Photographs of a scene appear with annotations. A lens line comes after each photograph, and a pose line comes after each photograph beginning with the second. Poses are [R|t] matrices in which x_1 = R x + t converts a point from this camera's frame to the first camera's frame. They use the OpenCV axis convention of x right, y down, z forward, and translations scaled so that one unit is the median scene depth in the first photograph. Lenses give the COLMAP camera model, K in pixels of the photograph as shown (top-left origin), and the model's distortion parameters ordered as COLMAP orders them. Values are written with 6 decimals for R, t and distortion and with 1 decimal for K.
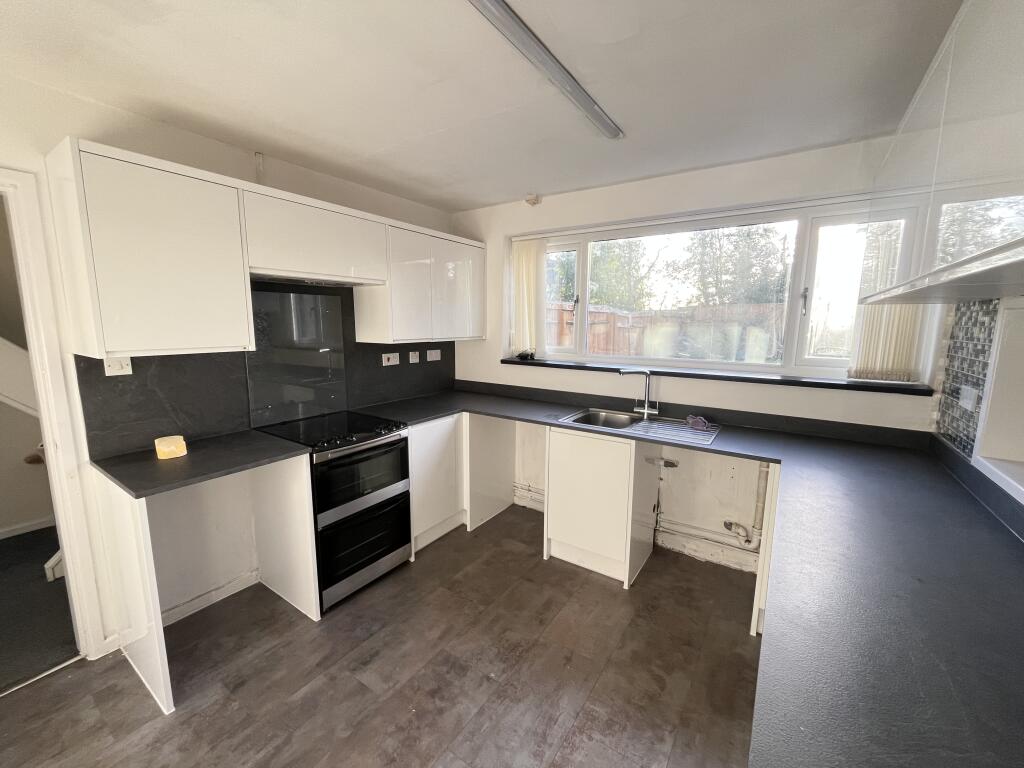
lens RADIAL K [[415.6, 0, 509.0], [0, 415.6, 385.2], [0, 0, 1]] dist [-0.001881, 0.000090]
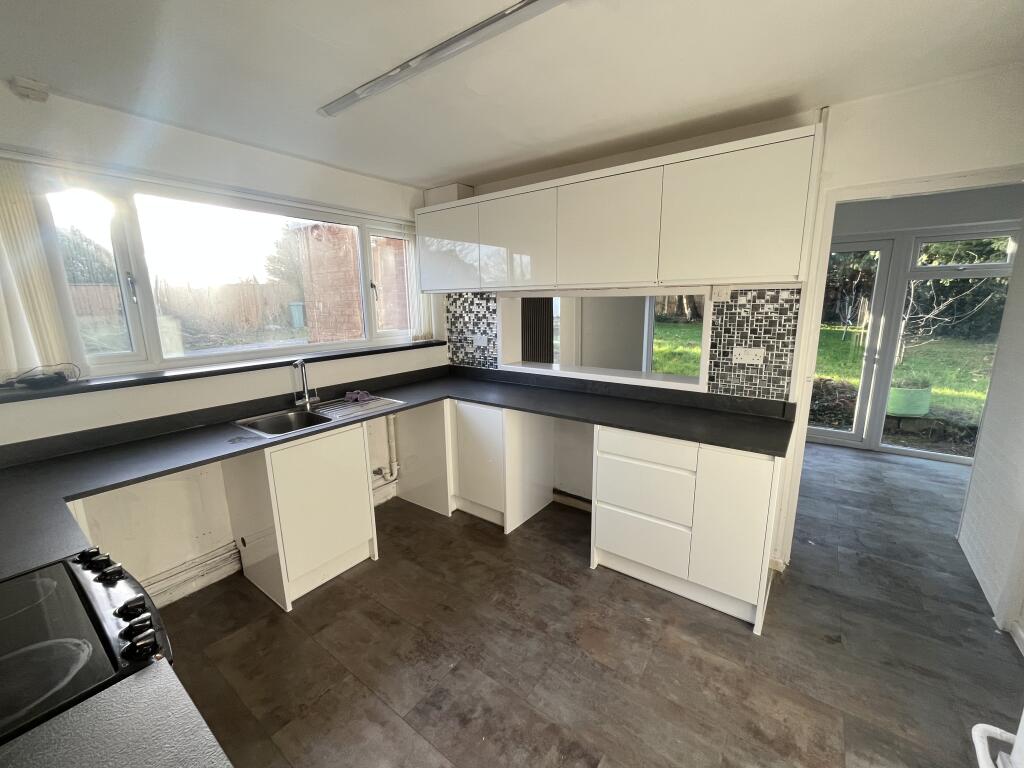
lens RADIAL K [[415.6, 0, 510.1], [0, 415.6, 384.2], [0, 0, 1]] dist [-0.001881, 0.000090]
pose [[0.043137, -0.204200, 0.977978, -0.830005], [0.168513, 0.966352, 0.194340, -0.120206], [-0.984755, 0.156418, 0.076096, 0.647737]]
